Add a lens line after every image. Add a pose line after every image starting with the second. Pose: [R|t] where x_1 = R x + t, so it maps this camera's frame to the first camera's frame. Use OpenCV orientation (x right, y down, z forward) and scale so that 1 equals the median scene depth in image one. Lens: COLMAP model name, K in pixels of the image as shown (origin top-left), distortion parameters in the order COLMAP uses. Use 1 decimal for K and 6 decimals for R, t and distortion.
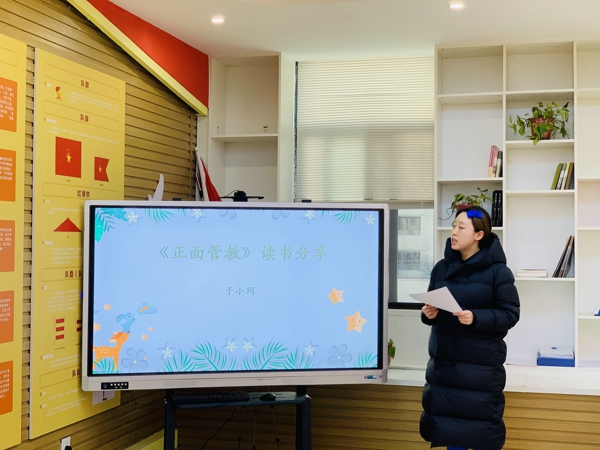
lens RADIAL K [[901.4, 0, 298.7], [0, 901.4, 221.3], [0, 0, 1]] dist [0.074178, 0.000000]
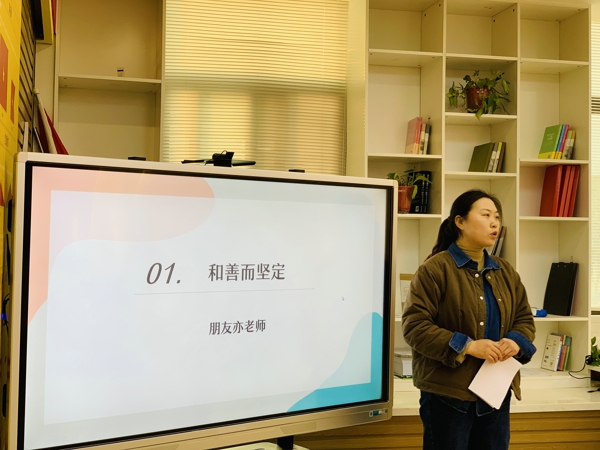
lens RADIAL K [[901.4, 0, 298.9], [0, 901.4, 223.6], [0, 0, 1]] dist [0.074178, 0.000000]
pose [[0.879148, 0.016742, 0.476255, -0.320133], [-0.023153, 0.999703, 0.007595, 0.012764], [-0.475986, -0.017704, 0.879275, 0.359833]]
